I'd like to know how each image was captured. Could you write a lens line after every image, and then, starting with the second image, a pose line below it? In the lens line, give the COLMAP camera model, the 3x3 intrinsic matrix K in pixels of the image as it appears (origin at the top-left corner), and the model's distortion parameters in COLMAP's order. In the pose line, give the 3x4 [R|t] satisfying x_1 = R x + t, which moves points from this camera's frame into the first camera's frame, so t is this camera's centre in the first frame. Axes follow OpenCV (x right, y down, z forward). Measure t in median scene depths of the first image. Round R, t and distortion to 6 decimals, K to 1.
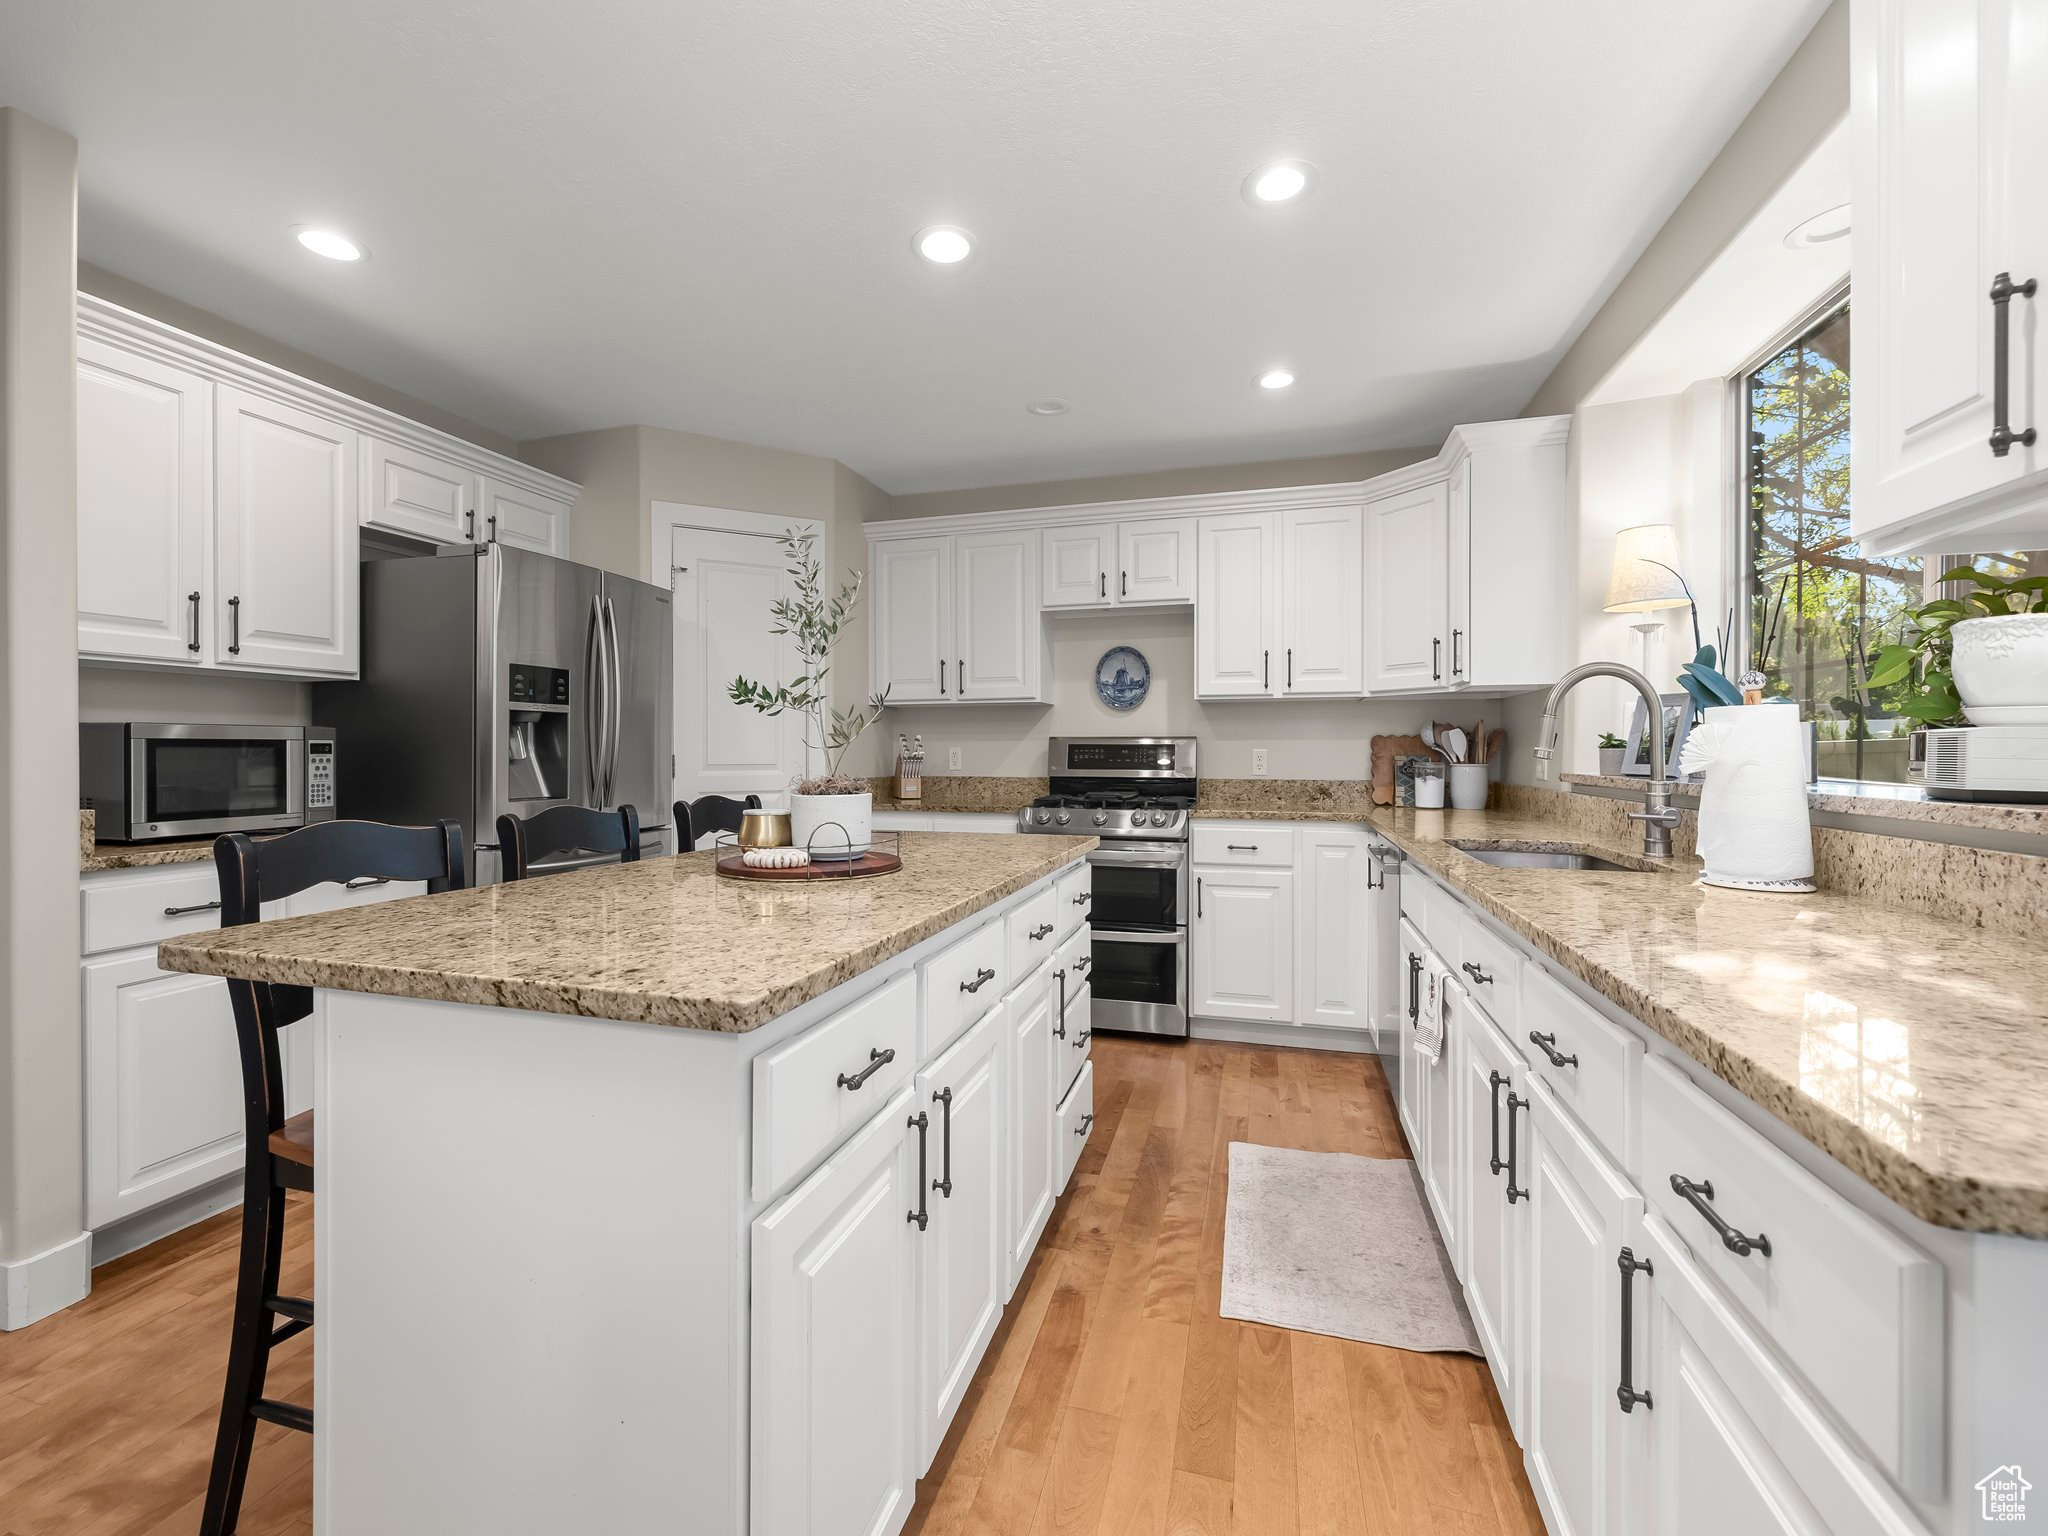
lens RADIAL K [[853.0, 0, 1018.4], [0, 853.0, 752.4], [0, 0, 1]] dist [0.000848, 0.000183]
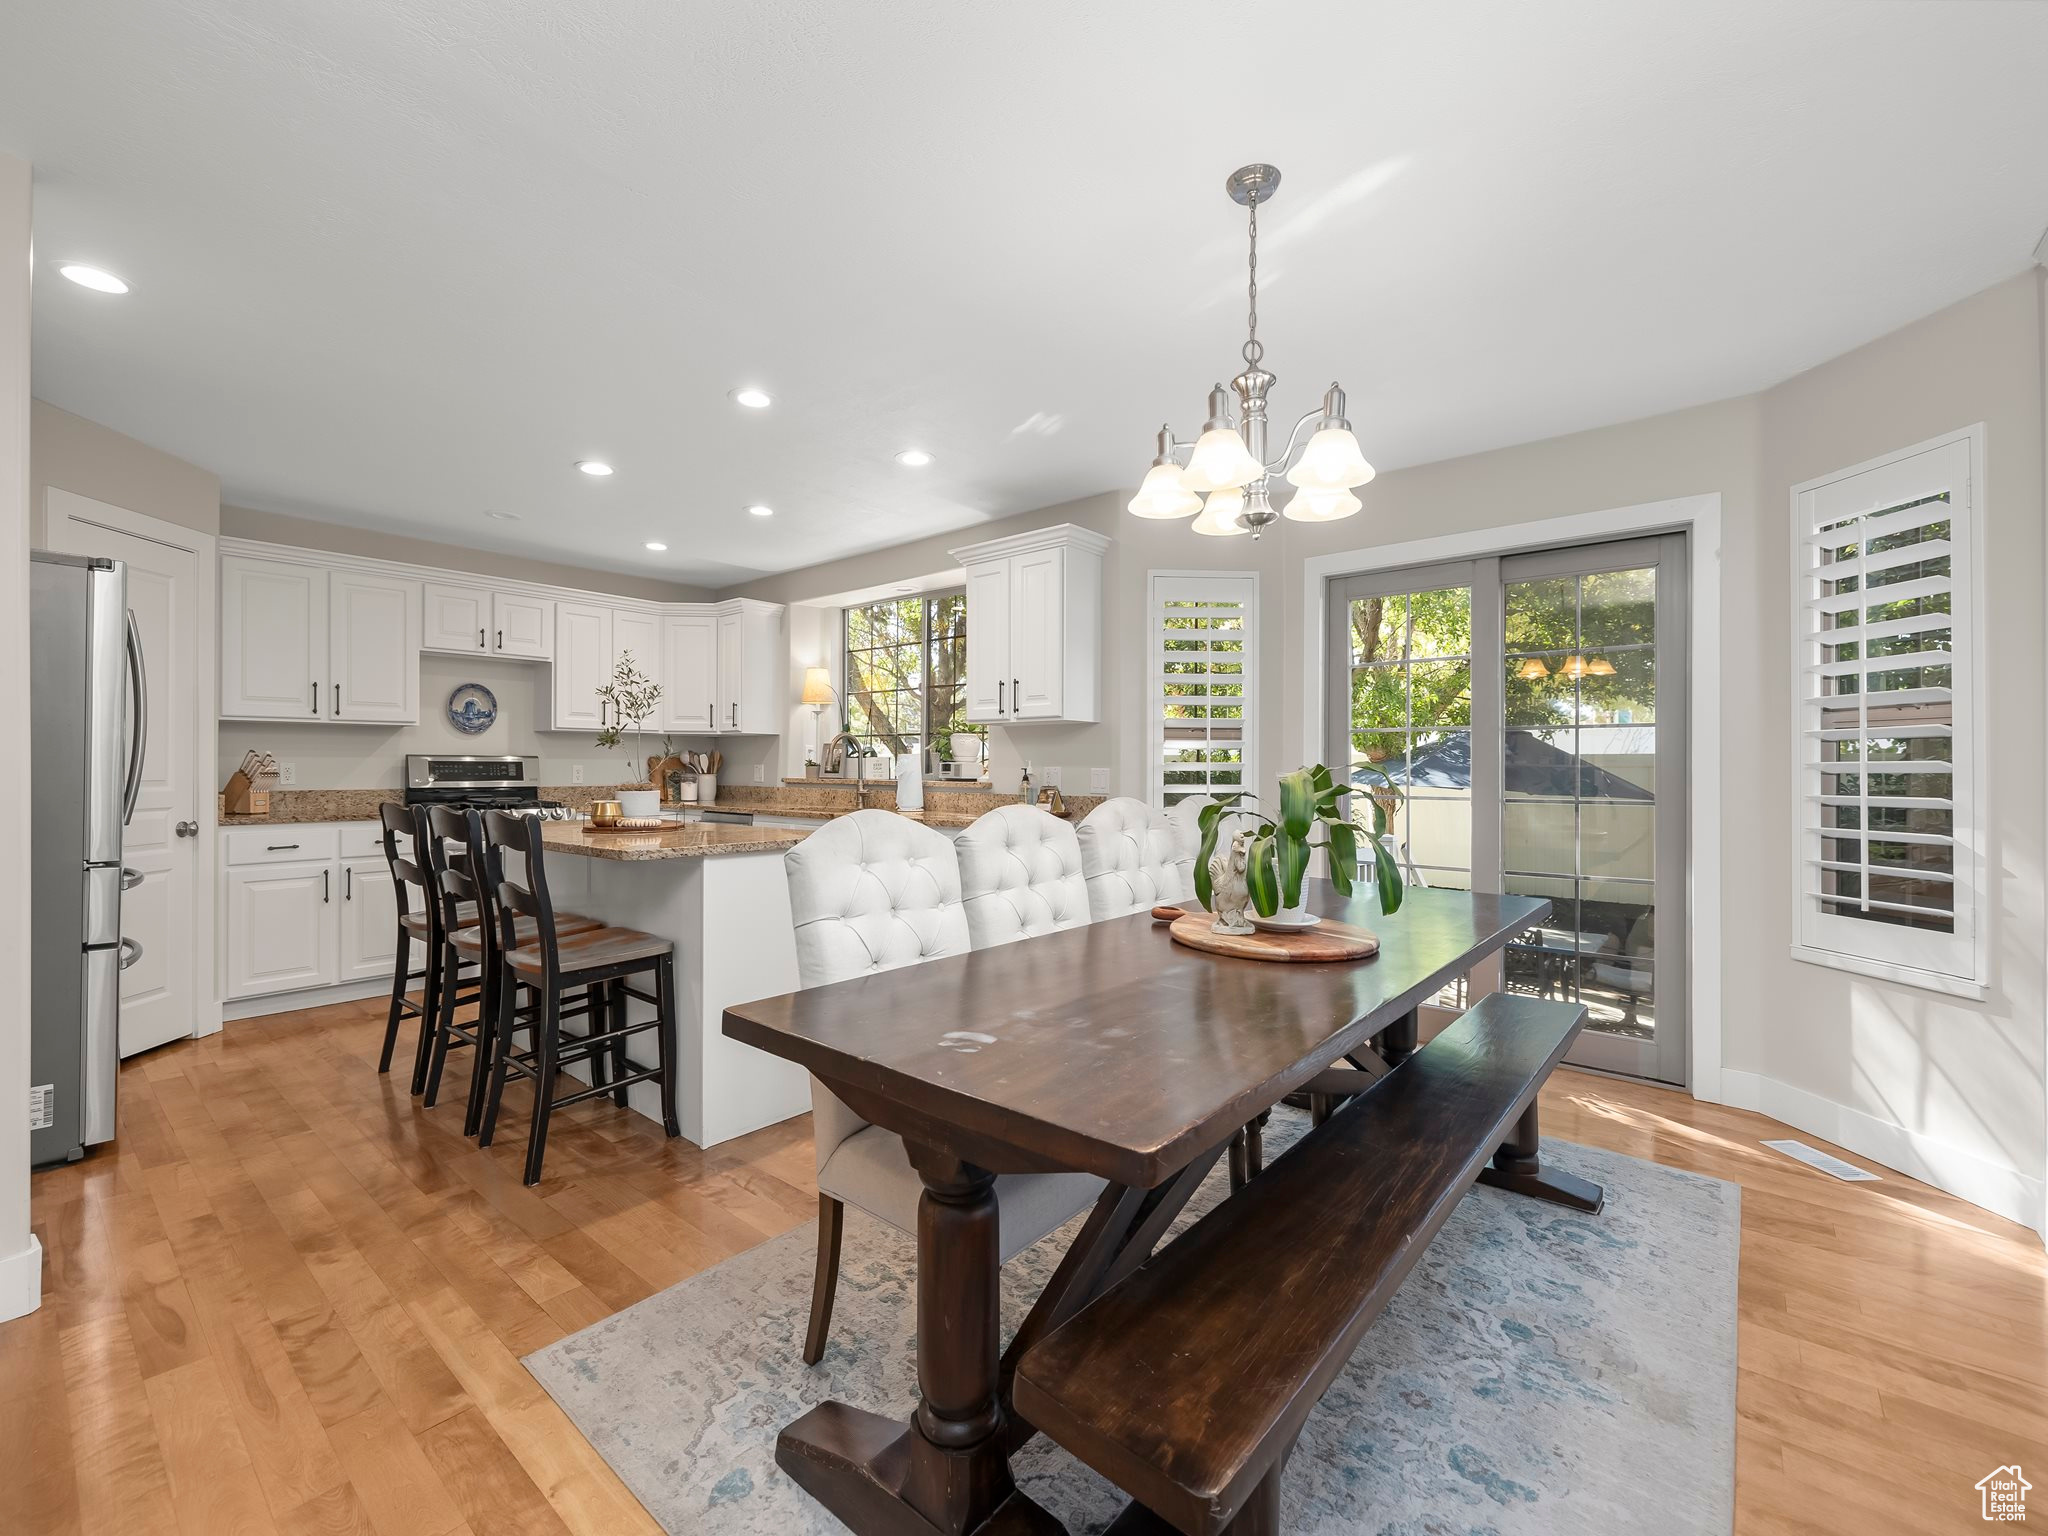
lens RADIAL K [[853.0, 0, 1021.6], [0, 853.0, 764.1], [0, 0, 1]] dist [0.000848, 0.000183]
pose [[0.401039, 0.002258, 0.916058, -0.762534], [-0.002566, 0.999996, -0.001342, -0.006096], [-0.916057, -0.001812, 0.401043, -0.268548]]
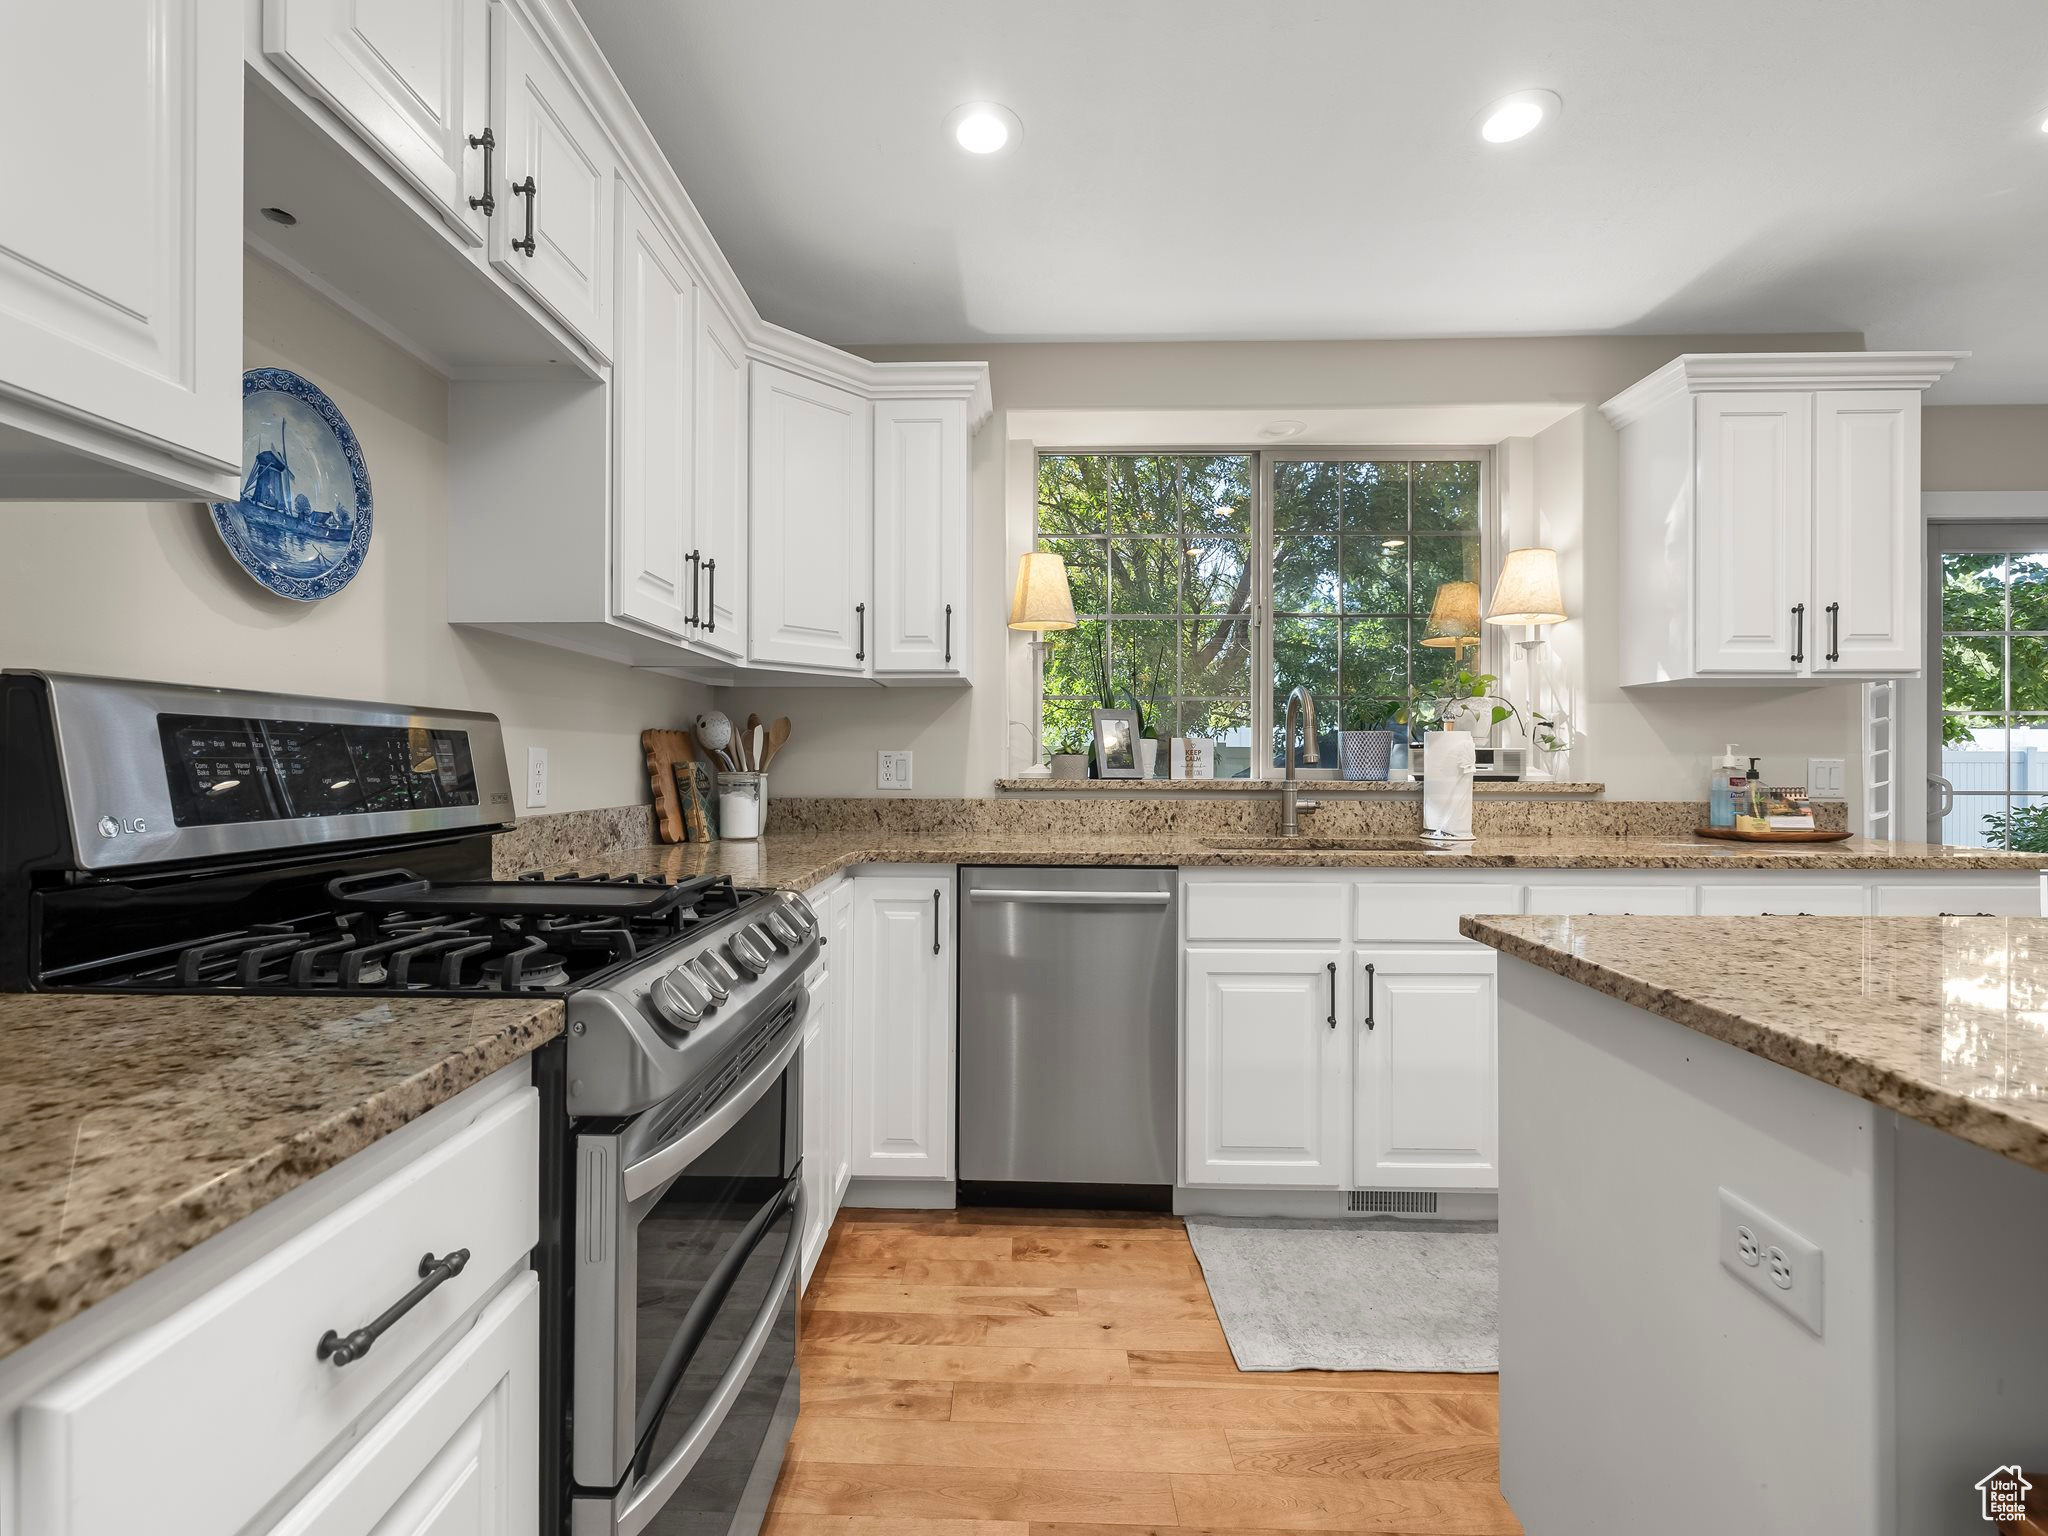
lens RADIAL K [[853.0, 0, 1011.2], [0, 853.0, 757.5], [0, 0, 1]] dist [0.000848, 0.000183]
pose [[-0.252822, -0.003979, 0.967505, -0.224272], [-0.005561, 0.999981, 0.002659, -0.001239], [-0.967497, -0.004708, -0.252839, 0.908823]]
